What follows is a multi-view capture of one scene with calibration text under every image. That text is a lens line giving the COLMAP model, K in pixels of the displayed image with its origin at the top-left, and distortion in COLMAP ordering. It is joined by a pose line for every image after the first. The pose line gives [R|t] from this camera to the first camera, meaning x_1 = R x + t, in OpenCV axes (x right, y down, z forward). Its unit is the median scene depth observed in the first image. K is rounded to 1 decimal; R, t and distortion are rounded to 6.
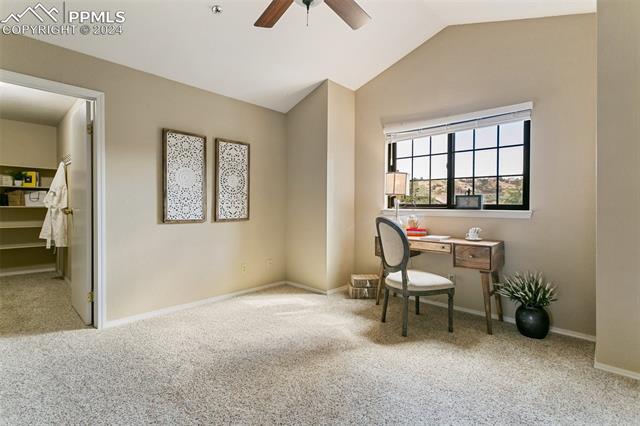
lens RADIAL K [[303.6, 0, 319.4], [0, 303.6, 210.9], [0, 0, 1]] dist [0.000544, 0.000451]
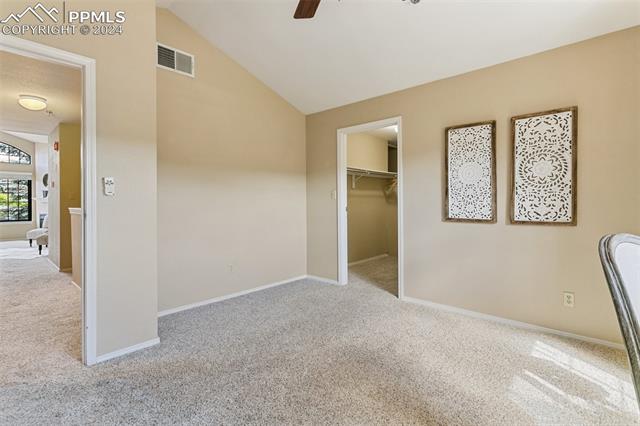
lens RADIAL K [[303.6, 0, 319.7], [0, 303.6, 208.1], [0, 0, 1]] dist [0.000544, 0.000451]
pose [[0.015307, 0.006588, -0.999861, 0.426890], [-0.019247, 0.999795, 0.006293, -0.000651], [0.999698, 0.019148, 0.015430, 0.481671]]
